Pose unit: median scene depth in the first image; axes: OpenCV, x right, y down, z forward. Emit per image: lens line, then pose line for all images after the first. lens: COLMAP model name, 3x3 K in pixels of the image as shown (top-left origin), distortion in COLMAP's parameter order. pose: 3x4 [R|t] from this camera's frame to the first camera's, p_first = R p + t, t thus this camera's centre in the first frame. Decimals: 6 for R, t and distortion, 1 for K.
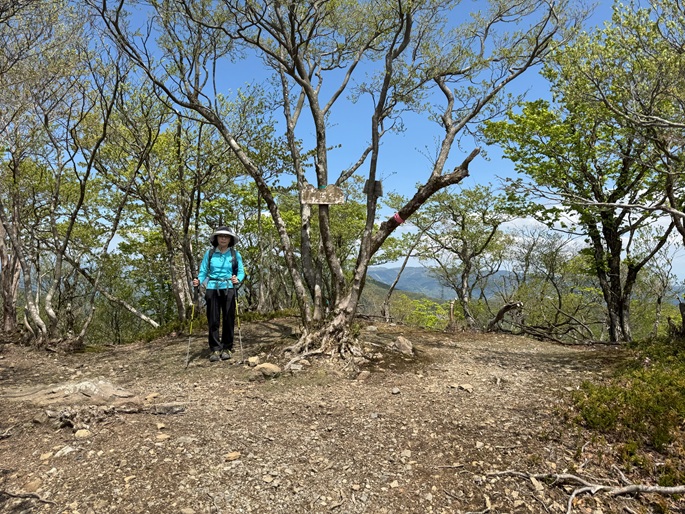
lens RADIAL K [[475.5, 0, 342.5], [0, 475.5, 257.0], [0, 0, 1]] dist [0.000738, -0.000427]
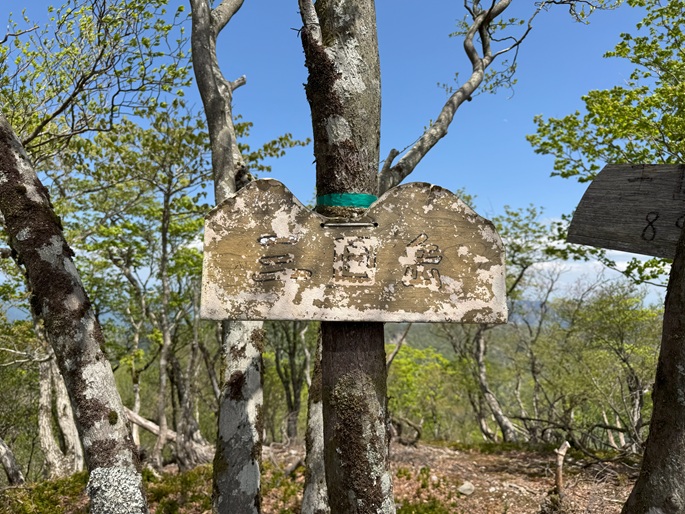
lens RADIAL K [[475.5, 0, 342.5], [0, 475.5, 257.0], [0, 0, 1]] dist [0.000738, -0.000427]
pose [[0.995837, 0.013498, 0.090143, -0.054827], [-0.009258, 0.998838, -0.047300, -0.119108], [-0.090676, 0.046268, 0.994805, 0.821573]]
